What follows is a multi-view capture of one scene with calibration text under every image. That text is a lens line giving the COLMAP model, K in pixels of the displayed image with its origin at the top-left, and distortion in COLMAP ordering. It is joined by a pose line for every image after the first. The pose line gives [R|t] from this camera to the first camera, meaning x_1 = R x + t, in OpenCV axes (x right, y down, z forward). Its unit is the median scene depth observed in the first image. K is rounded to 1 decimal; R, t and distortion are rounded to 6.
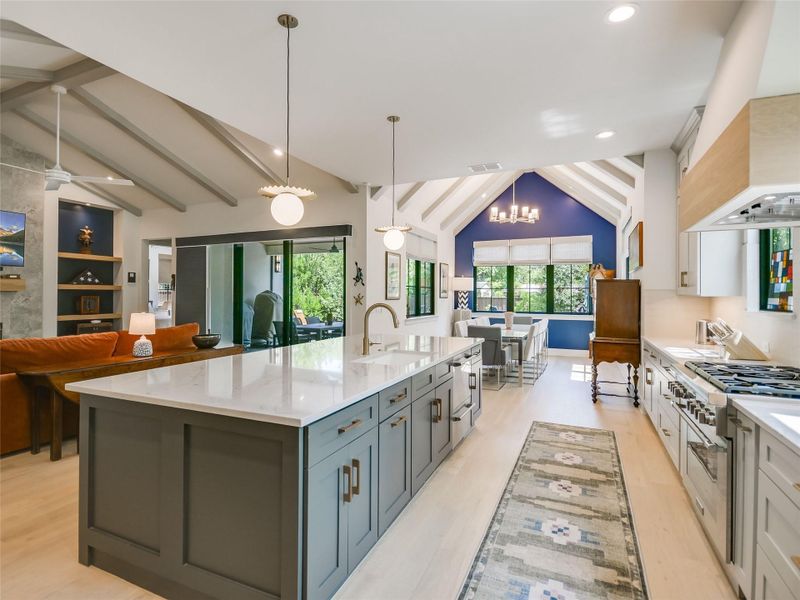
lens RADIAL K [[409.7, 0, 400.5], [0, 409.7, 296.7], [0, 0, 1]] dist [0.002172, -0.001796]
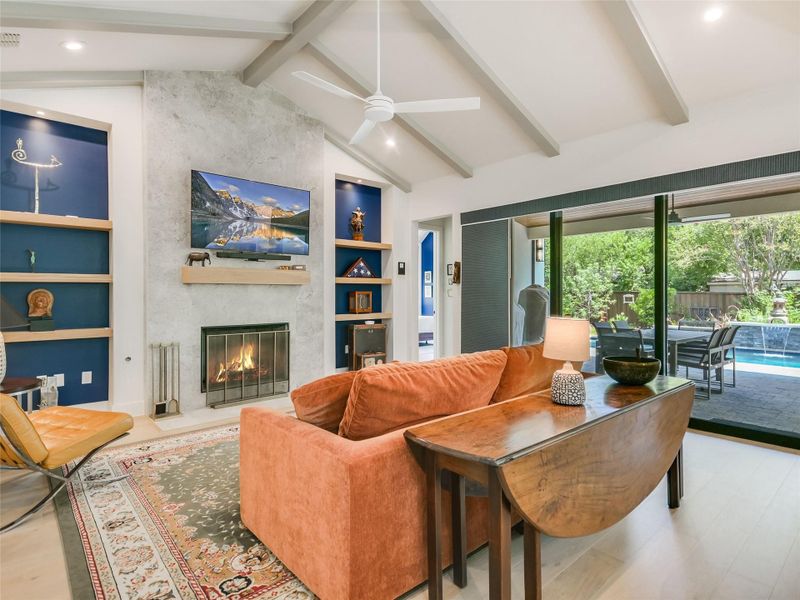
lens RADIAL K [[436.1, 0, 400.4], [0, 436.1, 297.7], [0, 0, 1]] dist [0.027754, 0.000178]
pose [[0.908633, -0.000597, -0.417595, -0.329837], [0.003015, 0.999982, 0.005130, 0.007125], [0.417584, -0.005920, 0.908619, 0.238310]]
